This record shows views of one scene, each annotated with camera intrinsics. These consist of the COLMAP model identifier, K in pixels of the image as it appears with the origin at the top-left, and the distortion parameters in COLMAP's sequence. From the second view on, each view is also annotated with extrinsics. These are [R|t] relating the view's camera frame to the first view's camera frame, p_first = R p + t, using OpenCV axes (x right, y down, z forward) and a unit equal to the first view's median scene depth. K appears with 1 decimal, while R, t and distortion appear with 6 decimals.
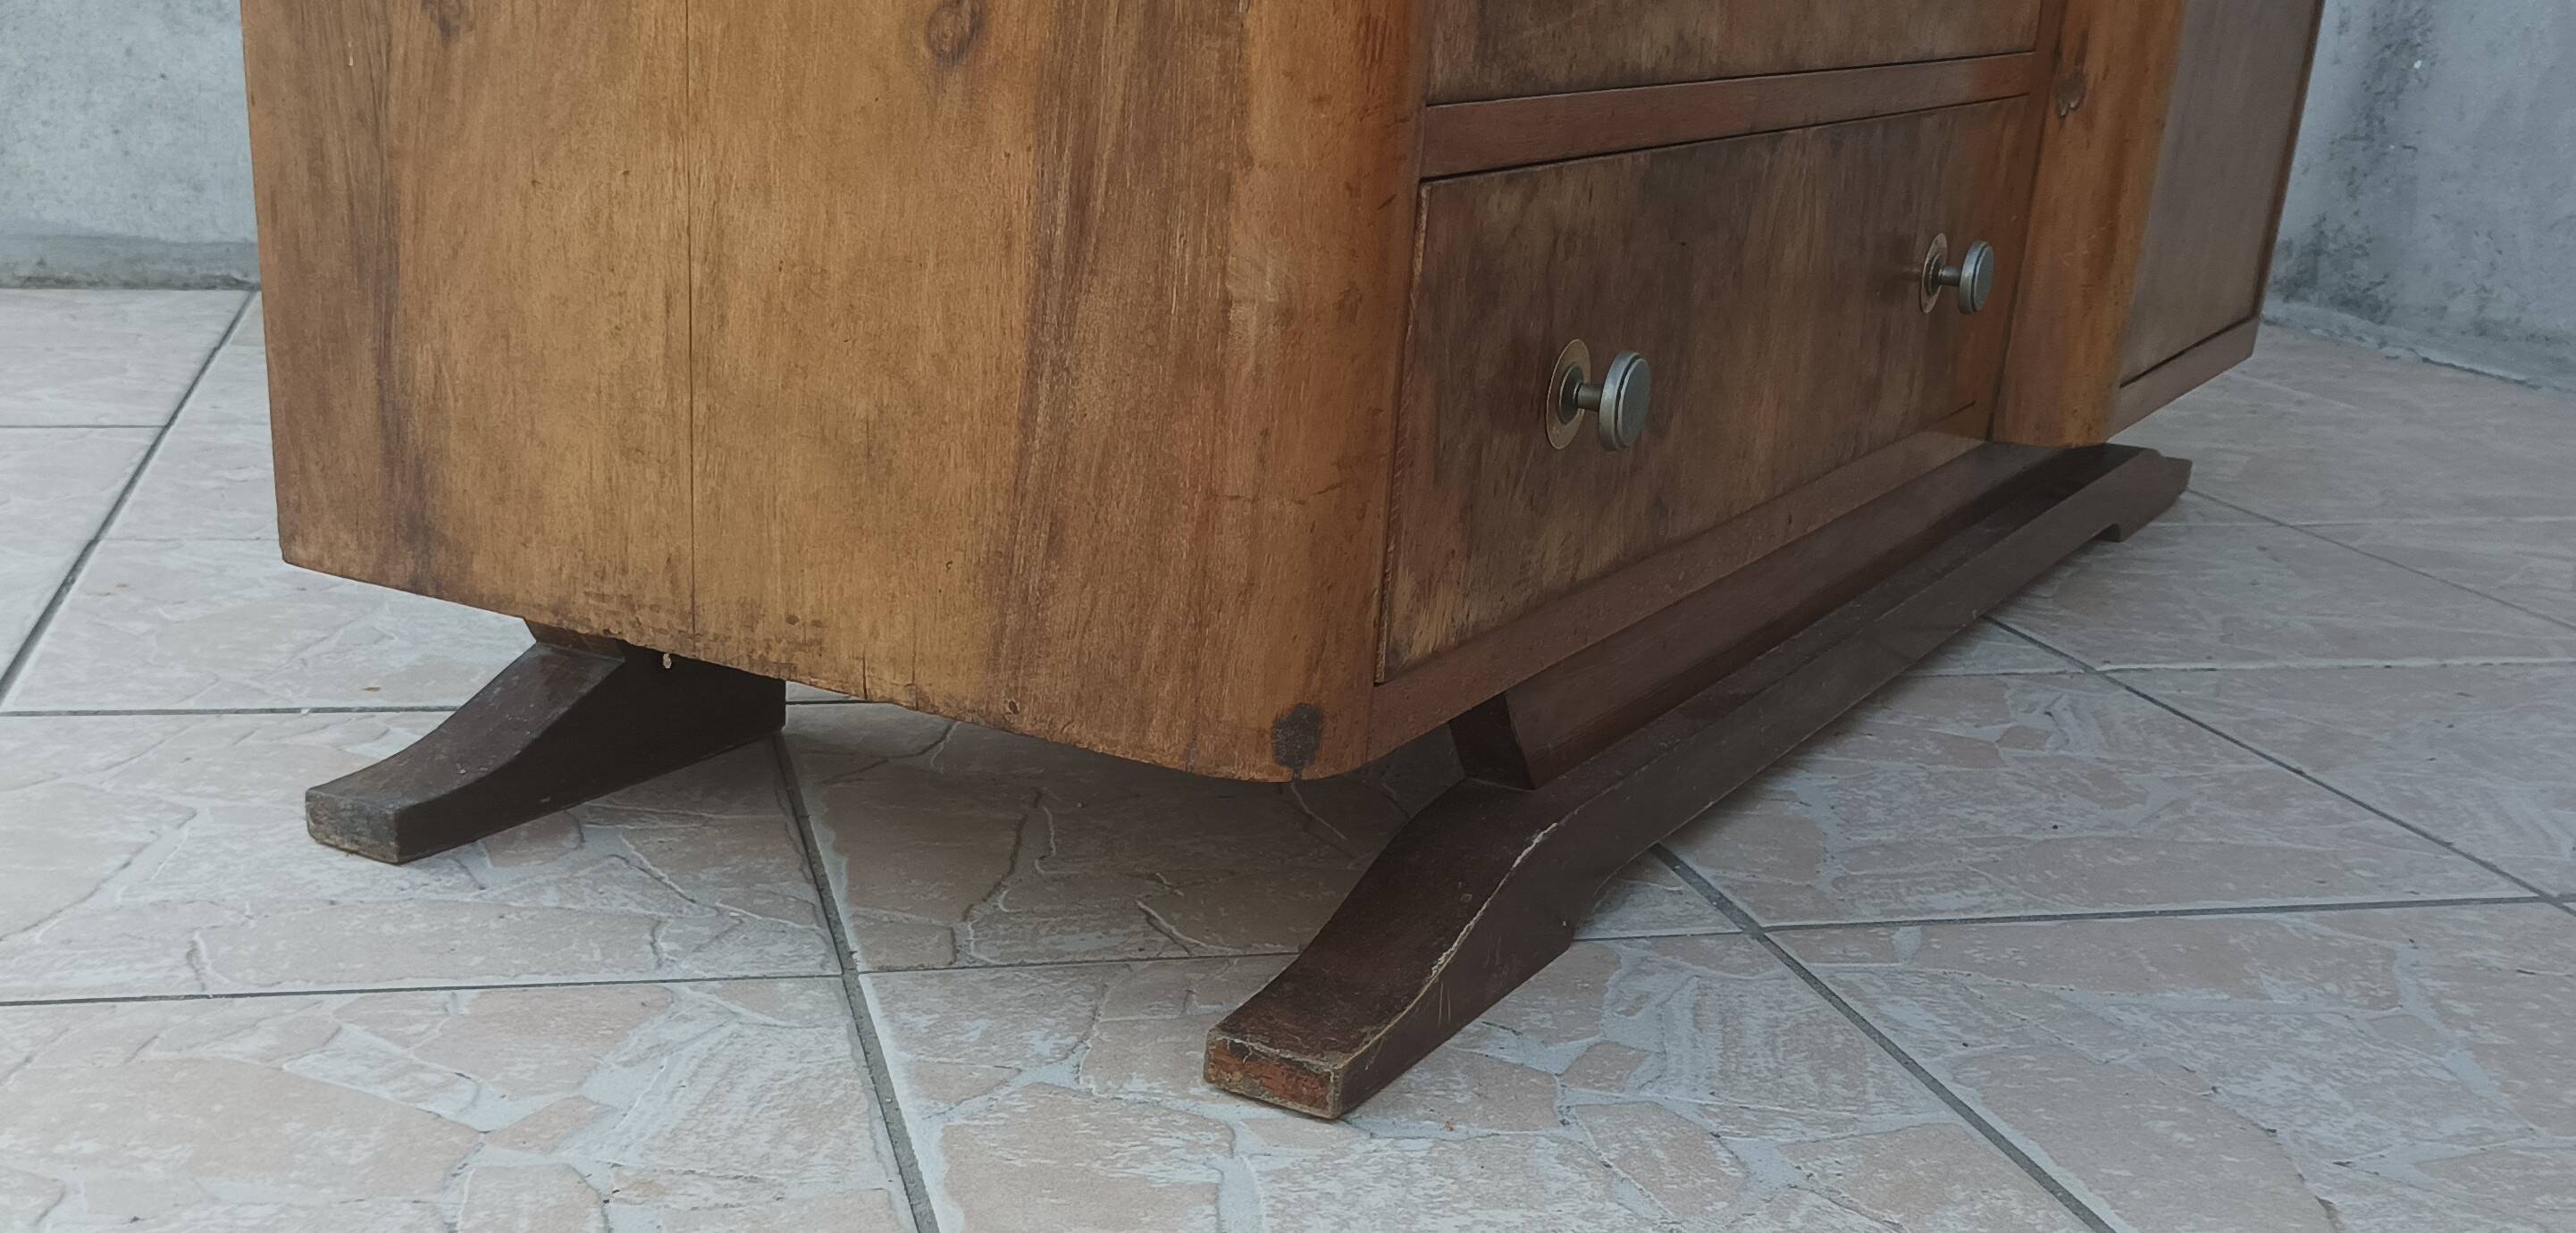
lens RADIAL K [[2688.4, 0, 1119.2], [0, 2688.4, 1011.5], [0, 0, 1]] dist [0.059908, -0.161079]
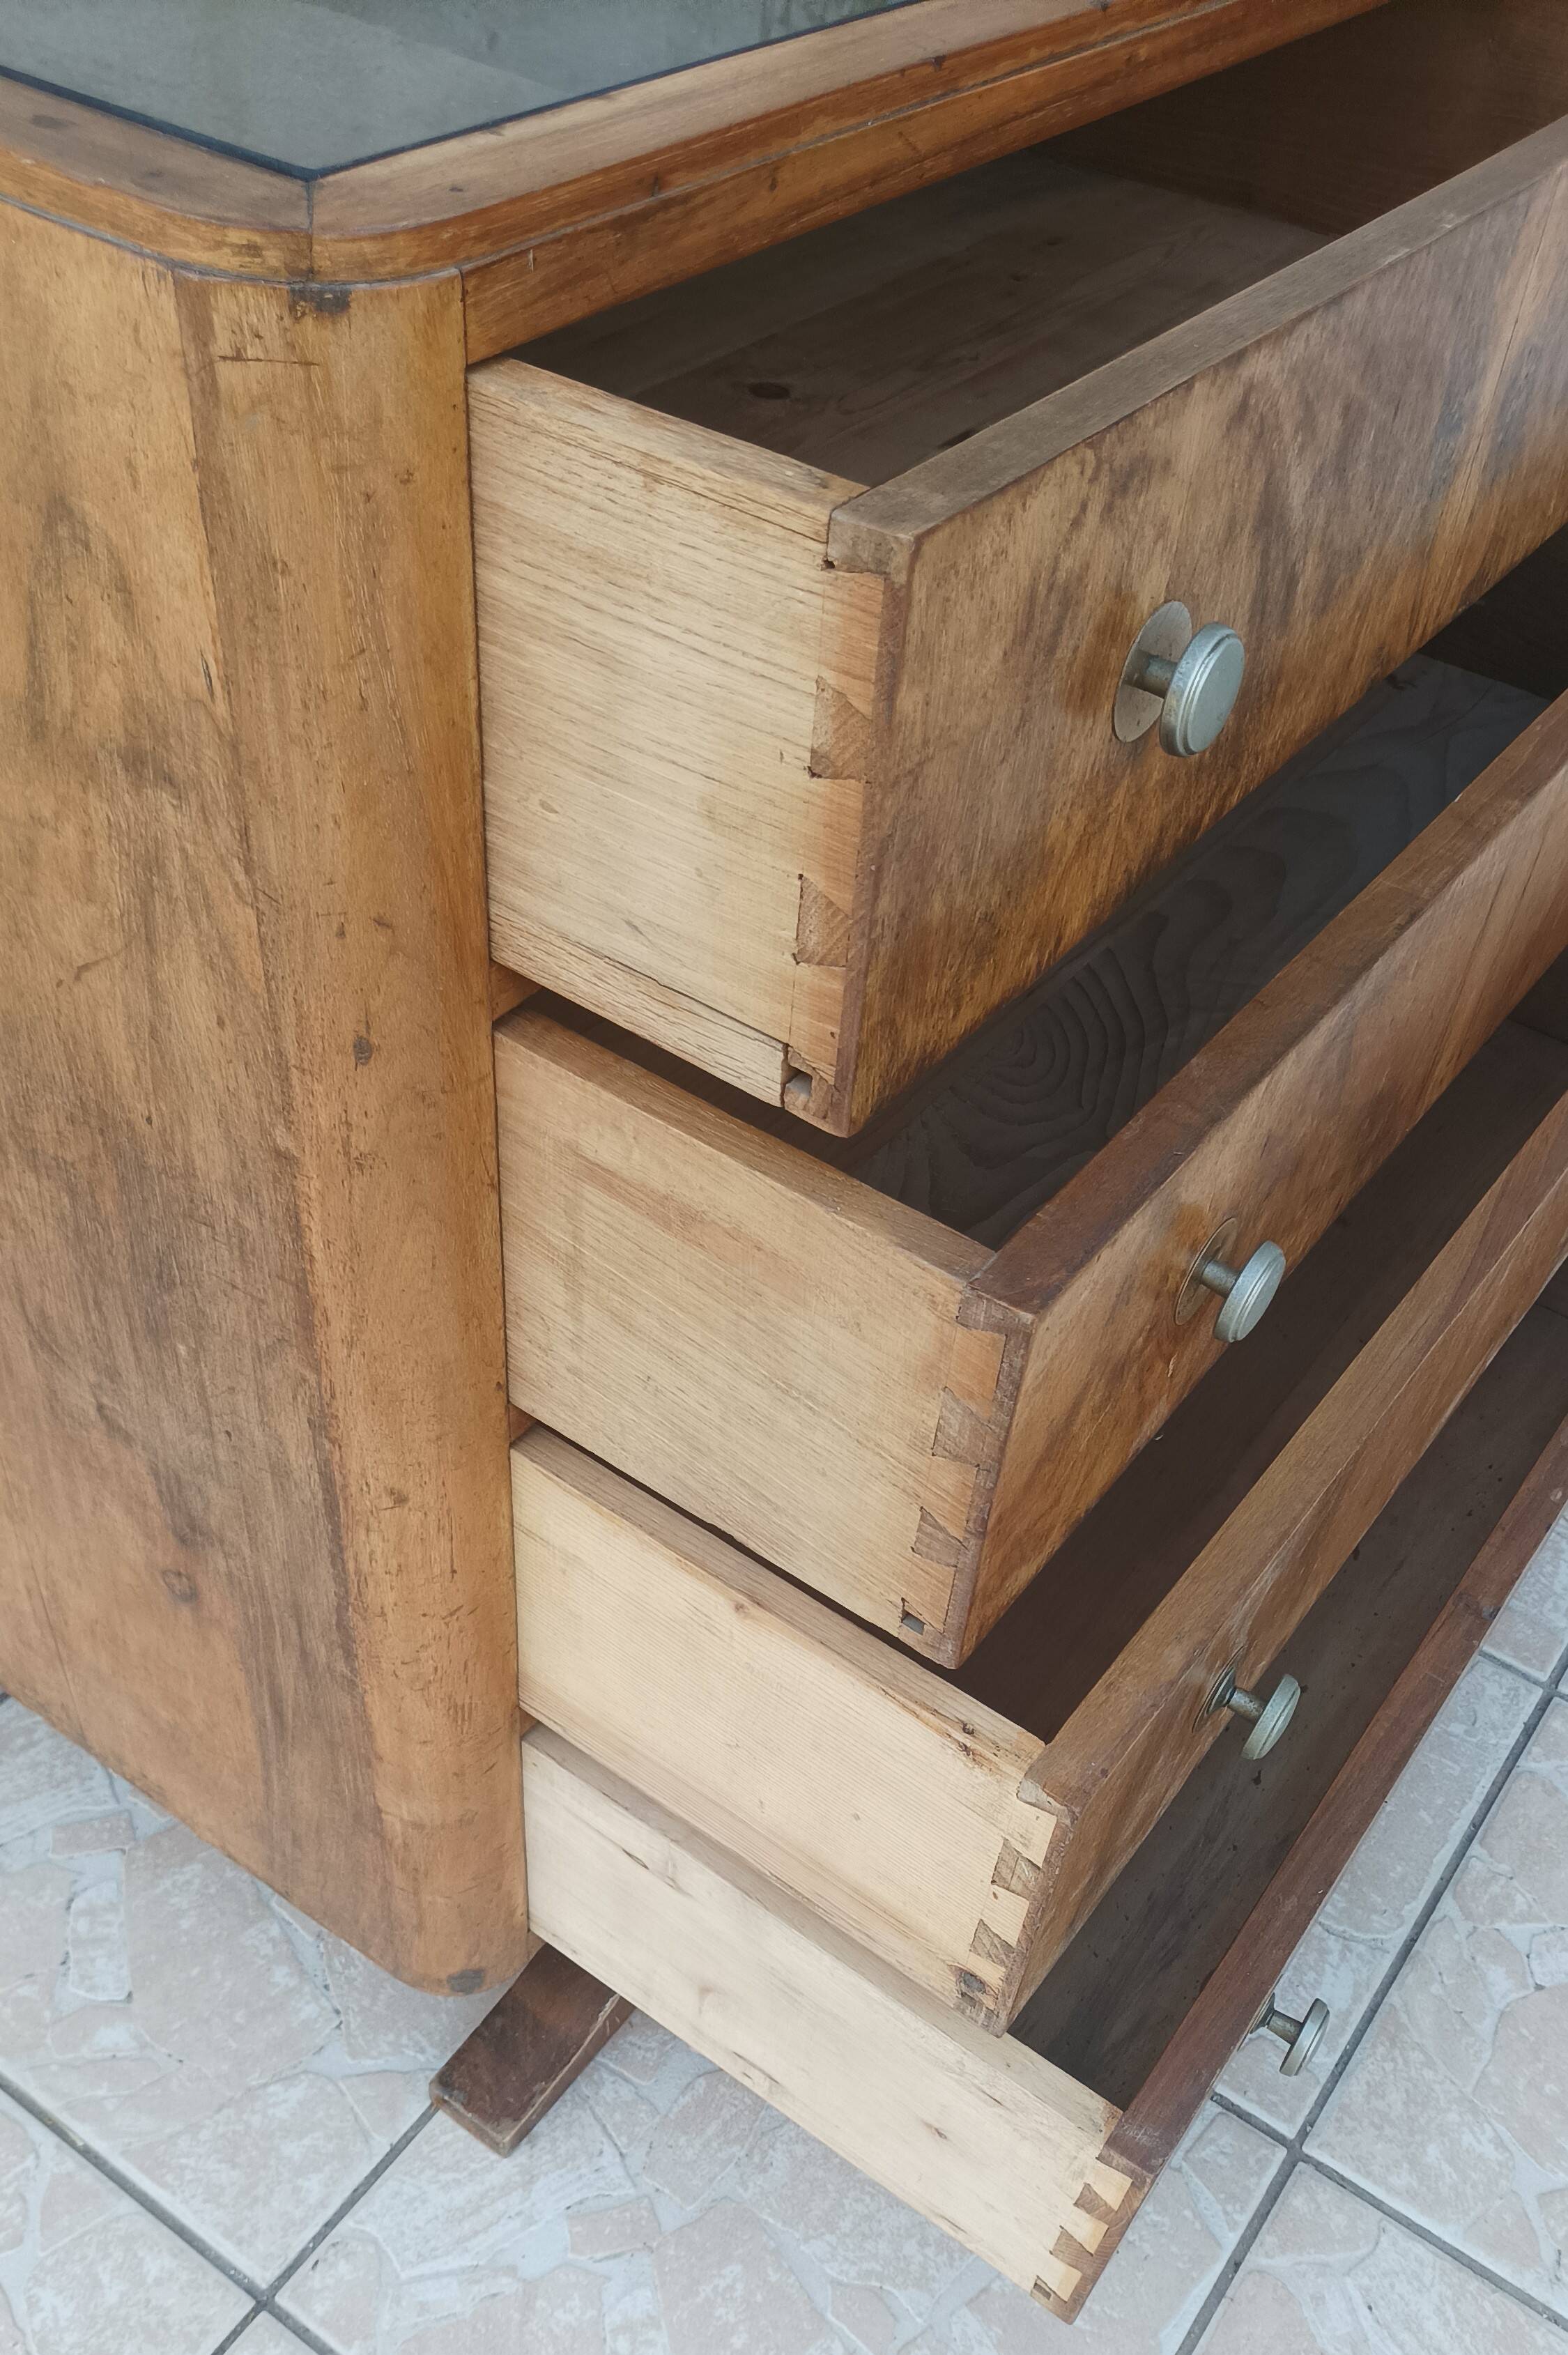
lens RADIAL K [[2120.5, 0, 799.6], [0, 2120.5, 1415.9], [0, 0, 1]] dist [-0.000441, -0.027650]
pose [[0.996923, 0.070602, -0.034054, 0.234599], [-0.050316, 0.909511, 0.412623, -0.766722], [0.060105, -0.409640, 0.910265, 0.099411]]
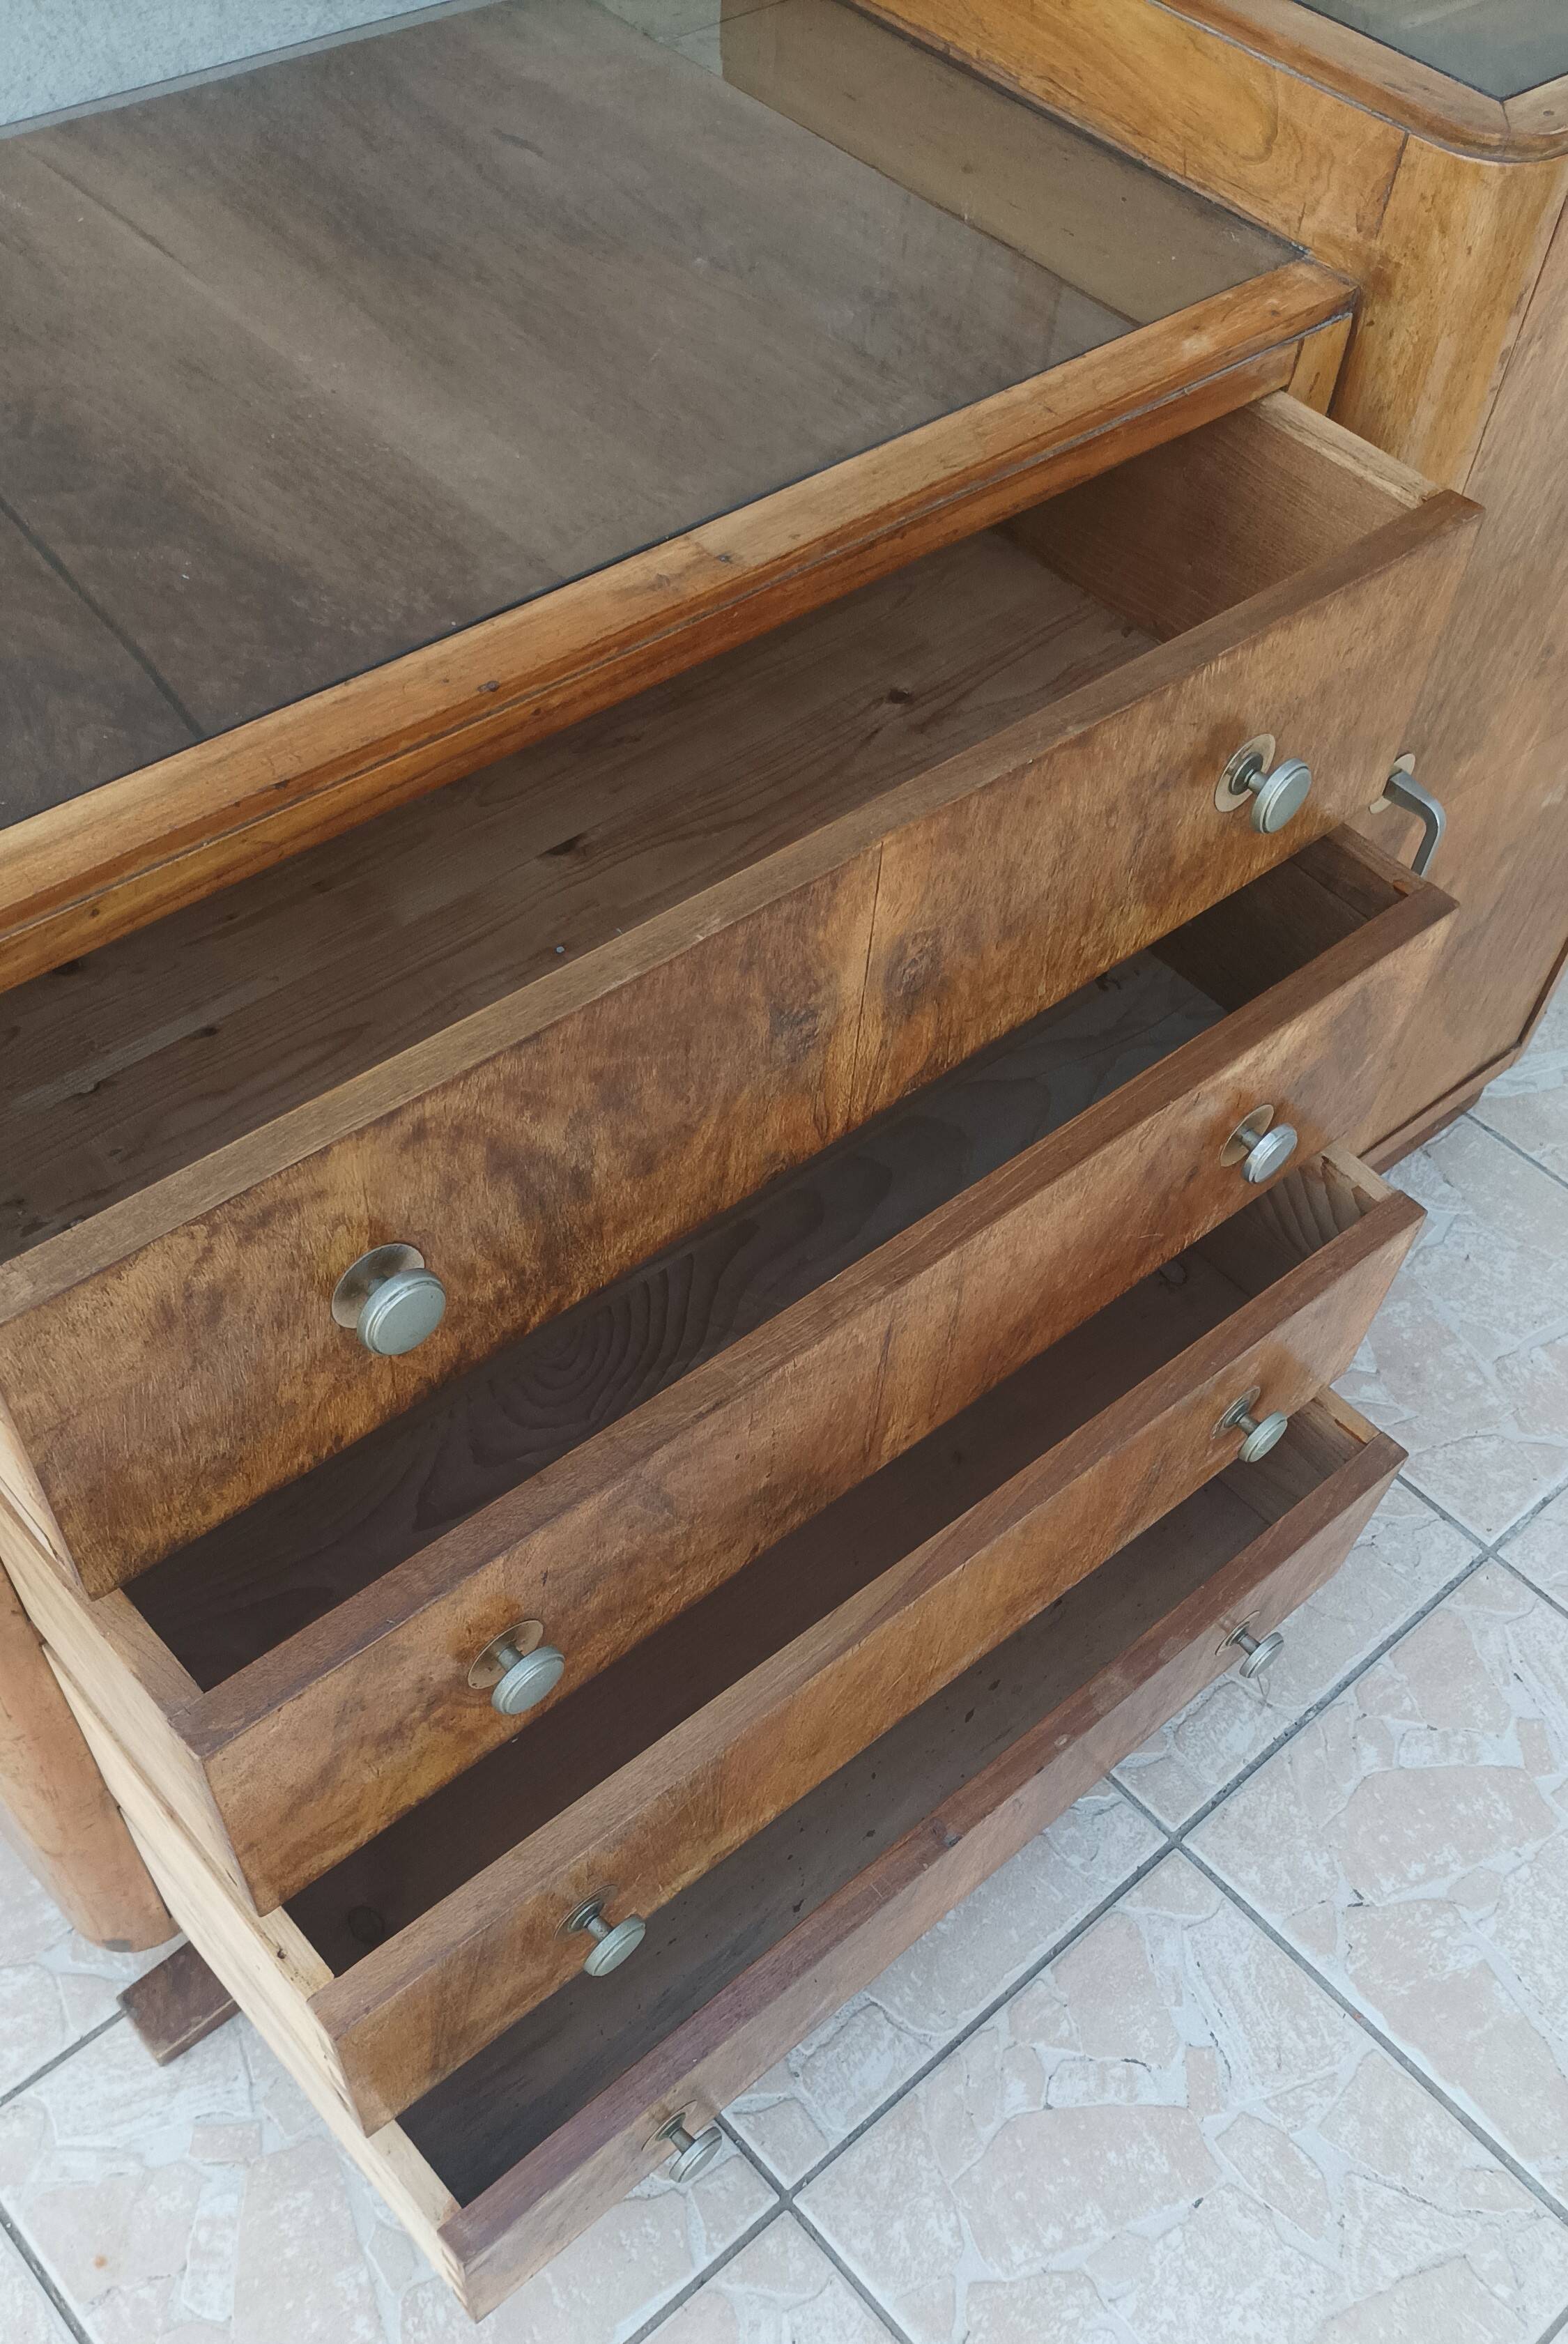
lens RADIAL K [[2110.5, 0, 799.5], [0, 2110.5, 1409.3], [0, 0, 1]] dist [-0.000441, -0.027650]
pose [[0.955156, 0.252242, -0.155083, 0.573394], [-0.132187, 0.831903, 0.538947, -1.111781], [0.264959, -0.494279, 0.827940, 0.110728]]
